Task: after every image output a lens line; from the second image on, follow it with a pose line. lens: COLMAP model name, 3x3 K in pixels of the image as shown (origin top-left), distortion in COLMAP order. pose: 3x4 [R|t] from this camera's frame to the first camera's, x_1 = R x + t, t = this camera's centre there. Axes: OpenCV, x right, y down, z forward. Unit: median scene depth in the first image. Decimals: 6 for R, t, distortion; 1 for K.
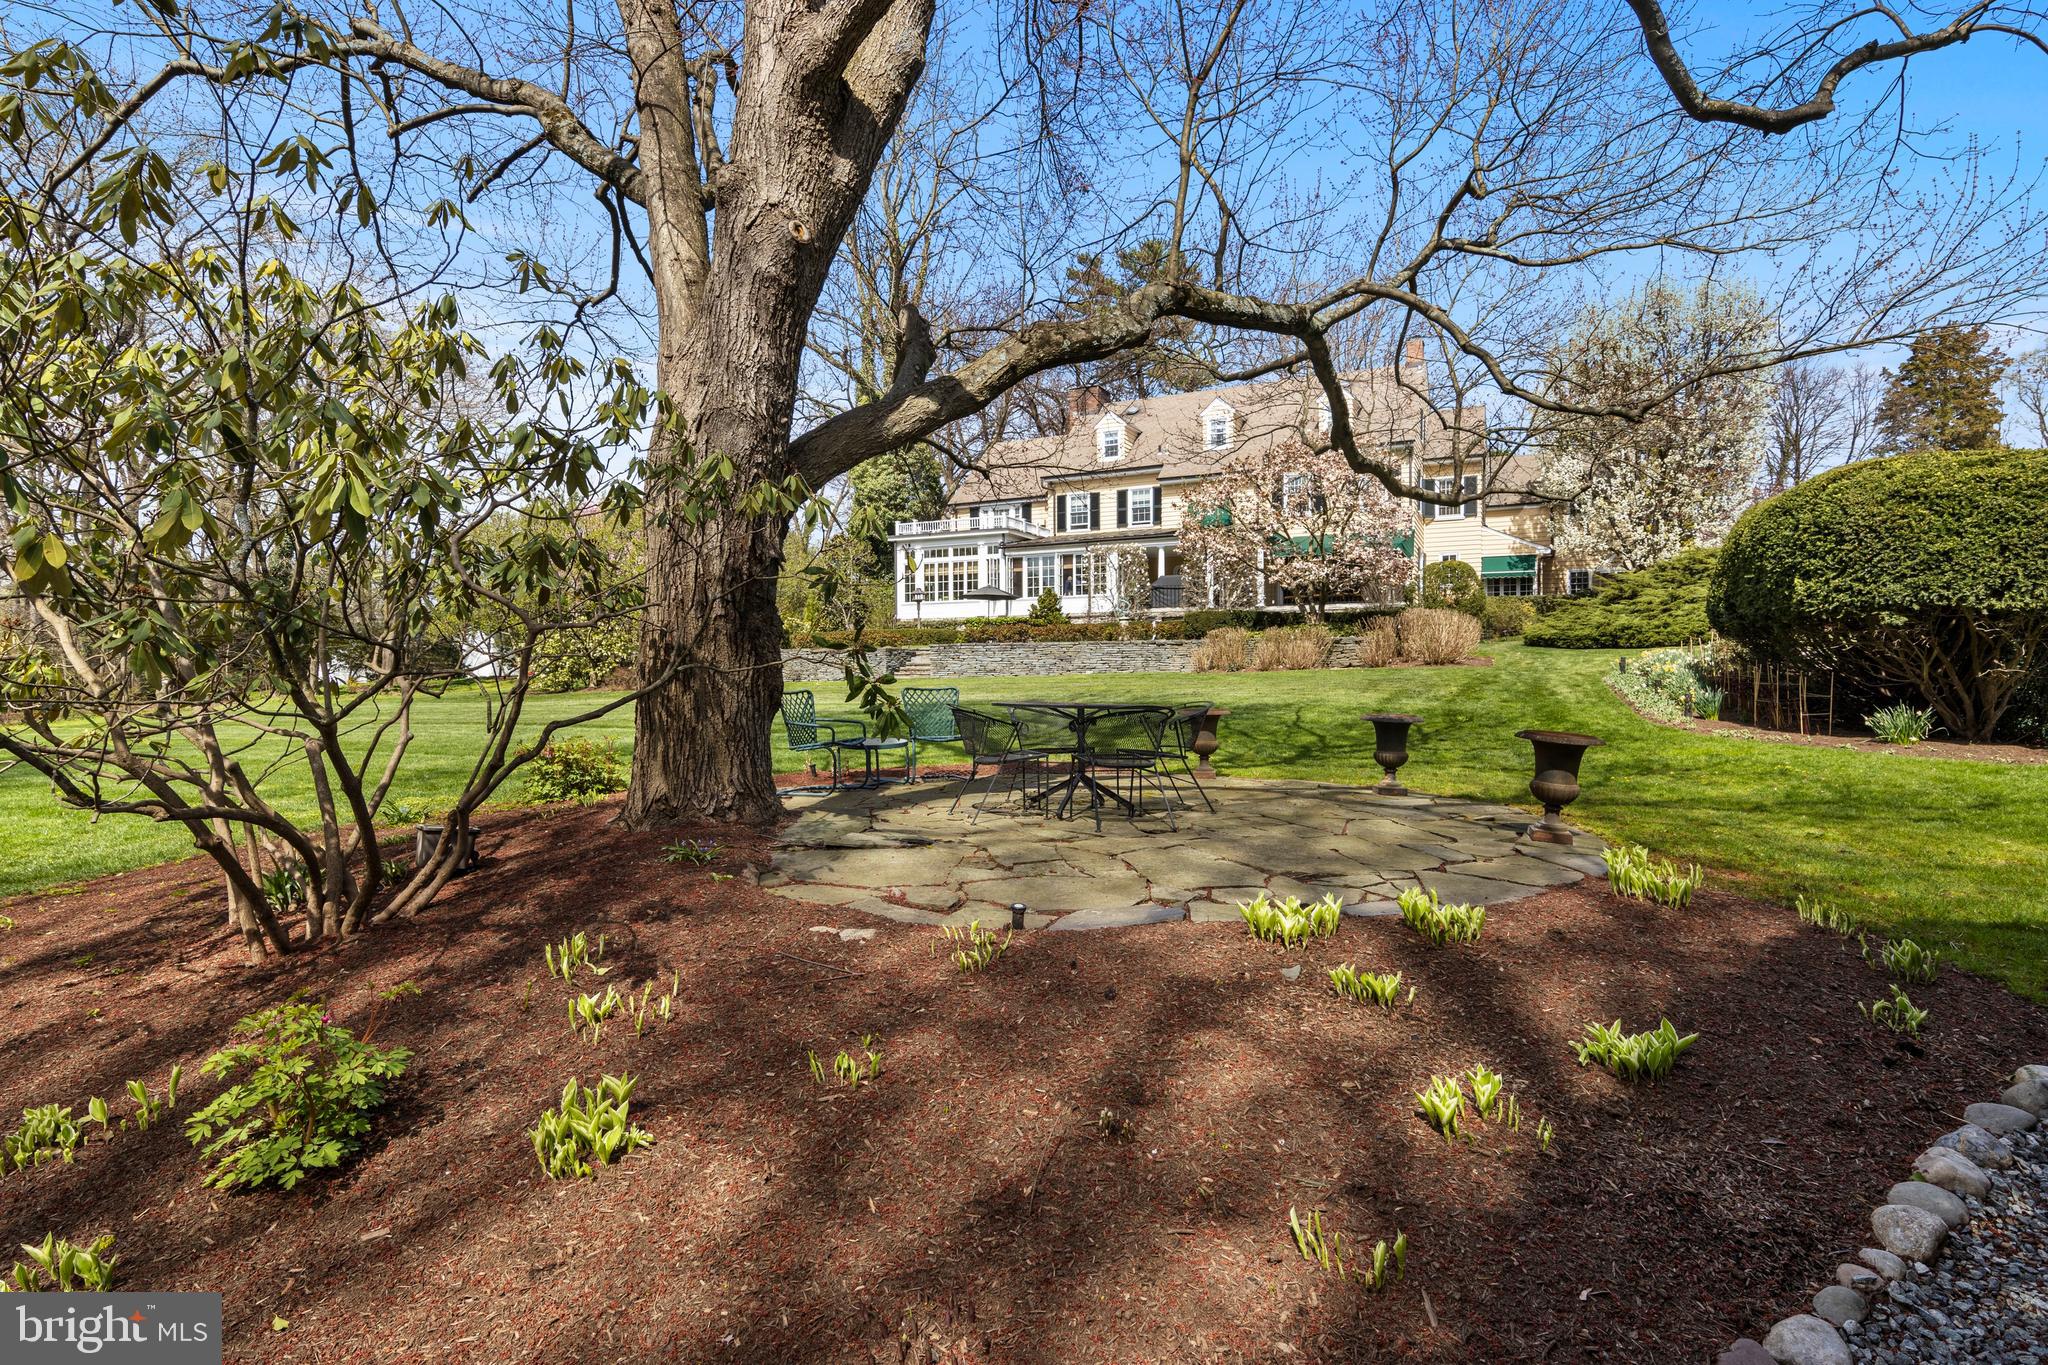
lens RADIAL K [[1043.3, 0, 1022.6], [0, 1043.3, 689.1], [0, 0, 1]] dist [0.009584, -0.001144]
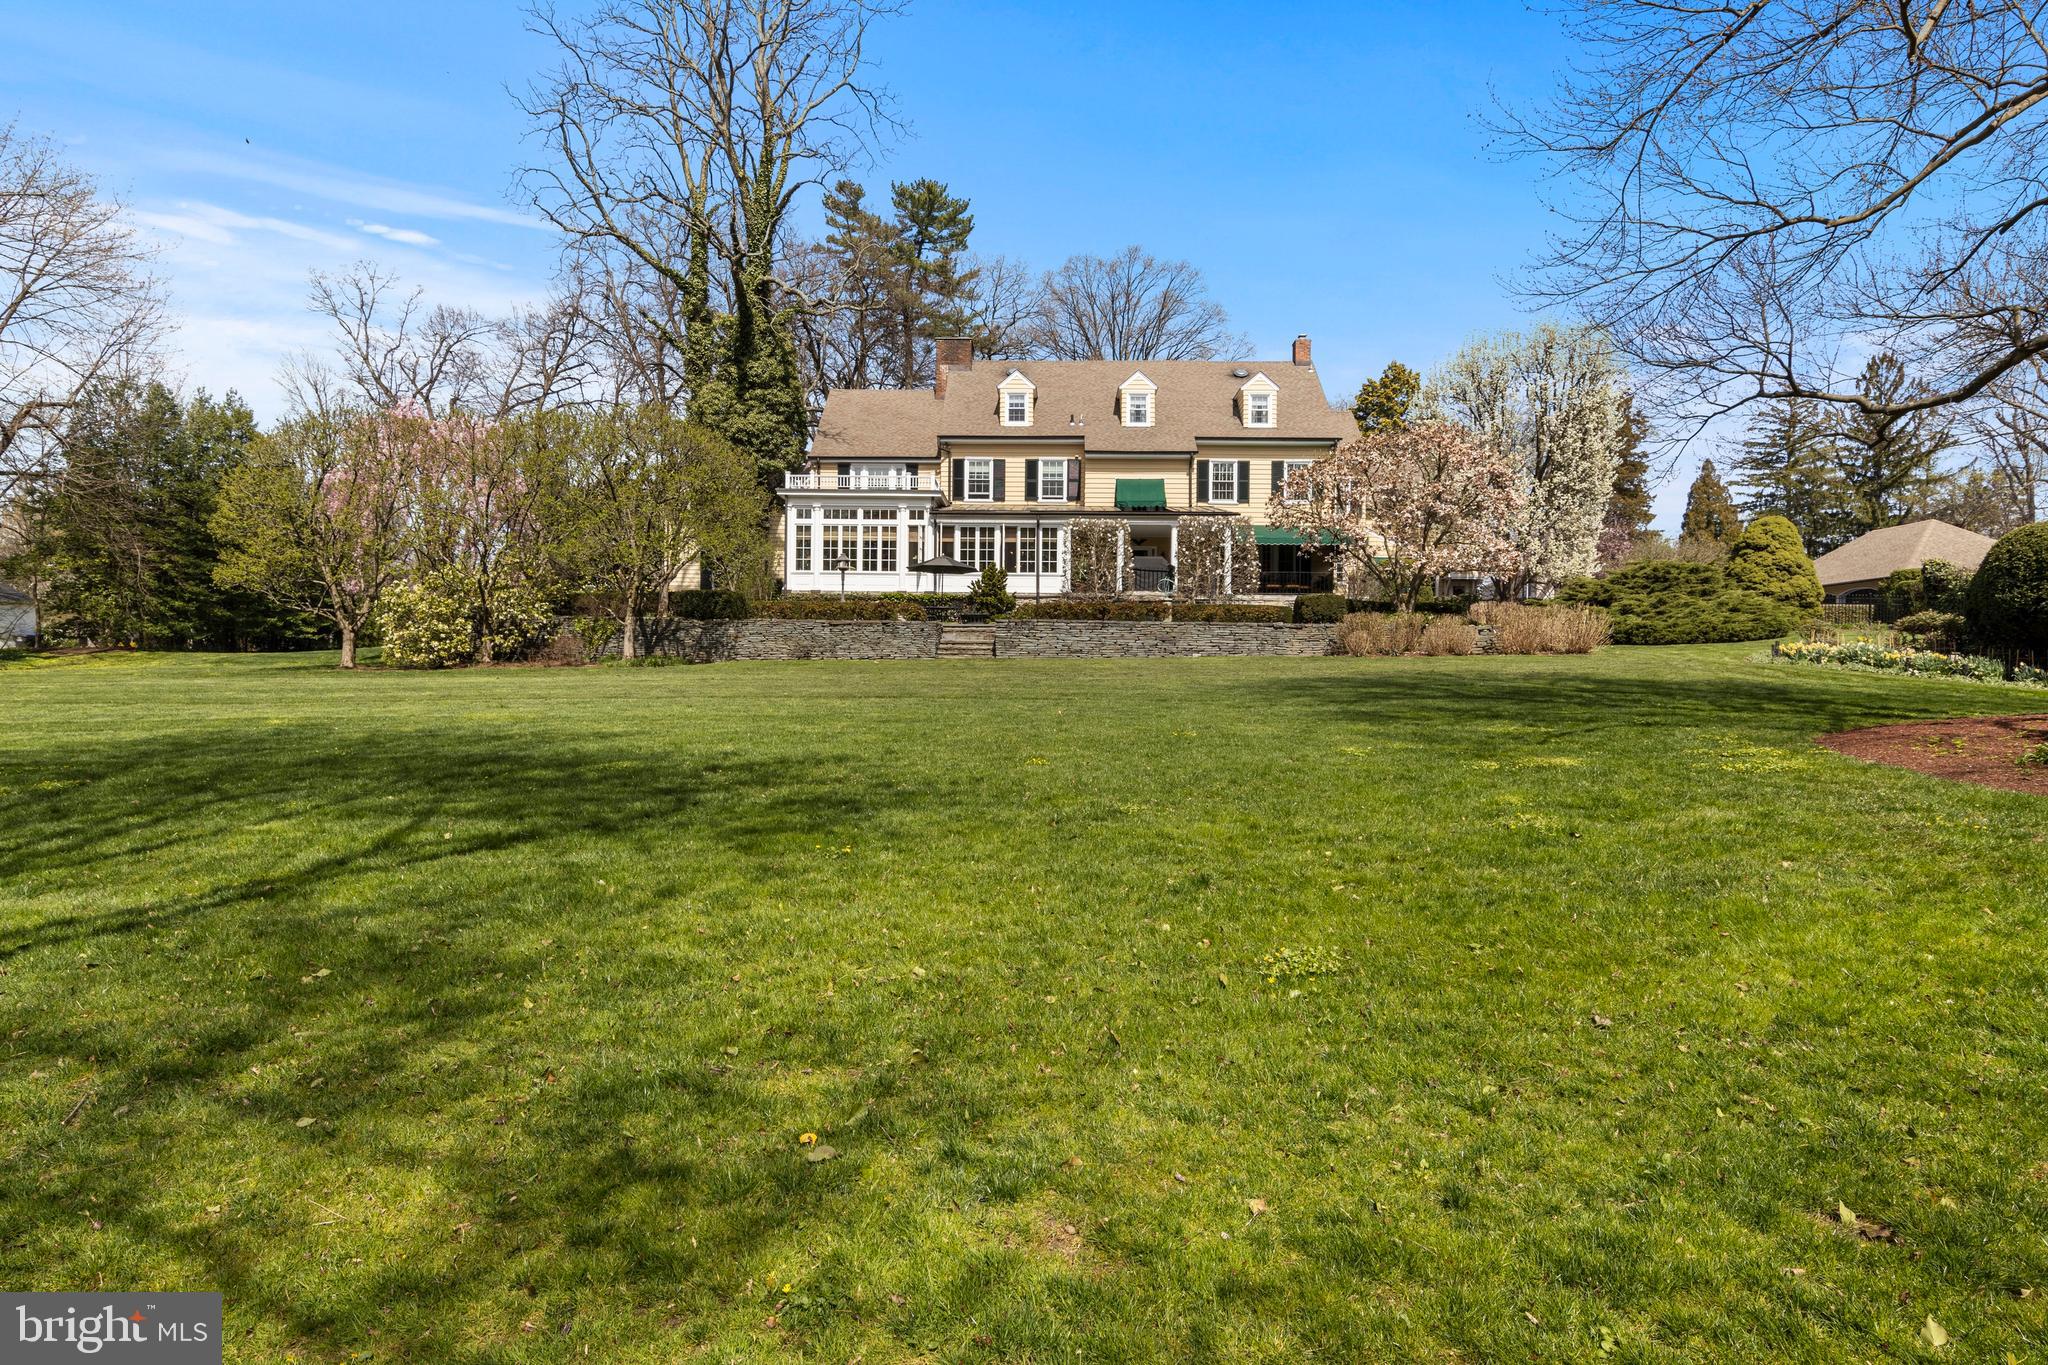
lens RADIAL K [[1171.8, 0, 1025.5], [0, 1171.8, 694.4], [0, 0, 1]] dist [0.004424, 0.000319]
pose [[0.907007, 0.010218, 0.420992, -0.359801], [-0.011147, 0.999938, -0.000253, 0.014412], [-0.420968, -0.004464, 0.907065, 0.084096]]
